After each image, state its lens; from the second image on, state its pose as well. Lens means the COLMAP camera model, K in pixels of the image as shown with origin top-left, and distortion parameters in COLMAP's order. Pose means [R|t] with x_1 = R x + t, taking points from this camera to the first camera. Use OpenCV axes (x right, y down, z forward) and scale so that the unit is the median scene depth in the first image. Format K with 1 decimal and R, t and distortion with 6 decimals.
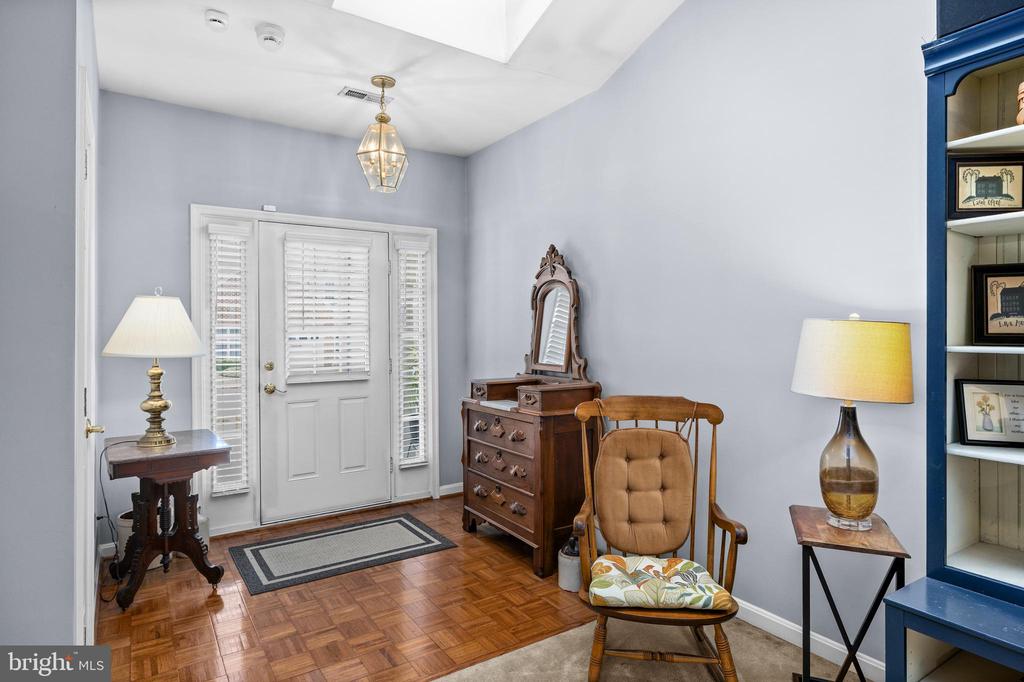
lens RADIAL K [[573.8, 0, 514.2], [0, 573.8, 331.1], [0, 0, 1]] dist [-0.028947, 0.000017]
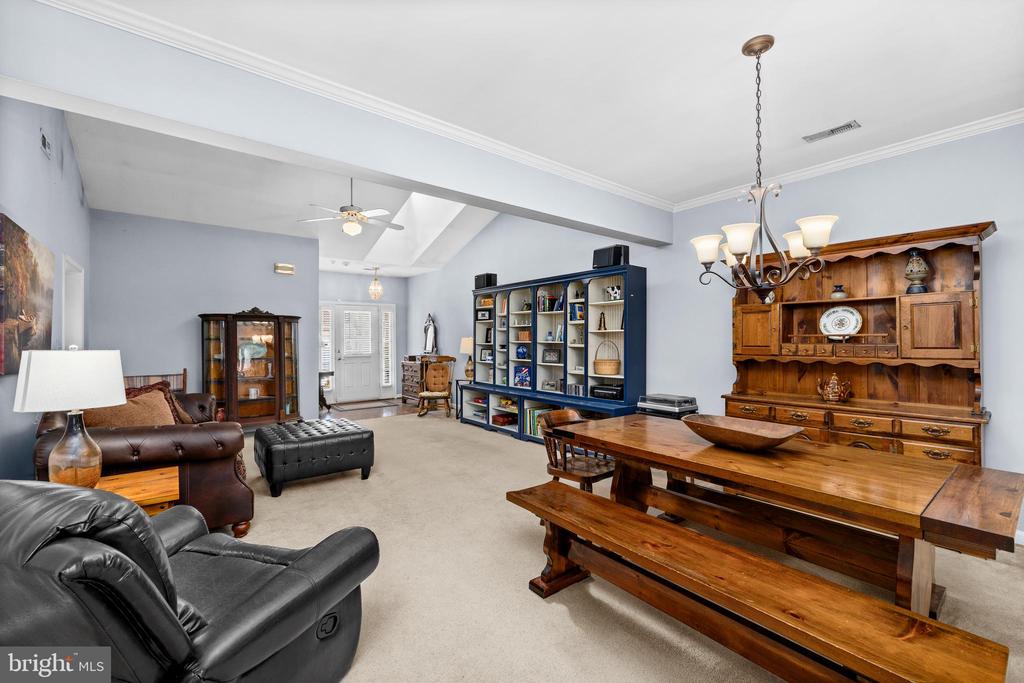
lens RADIAL K [[429.2, 0, 514.3], [0, 429.2, 340.6], [0, 0, 1]] dist [-0.007357, -0.000129]
pose [[0.996999, 0.000471, 0.077410, 0.360933], [-0.000866, 0.999987, 0.005070, -0.009089], [-0.077407, -0.005122, 0.996986, -1.483213]]
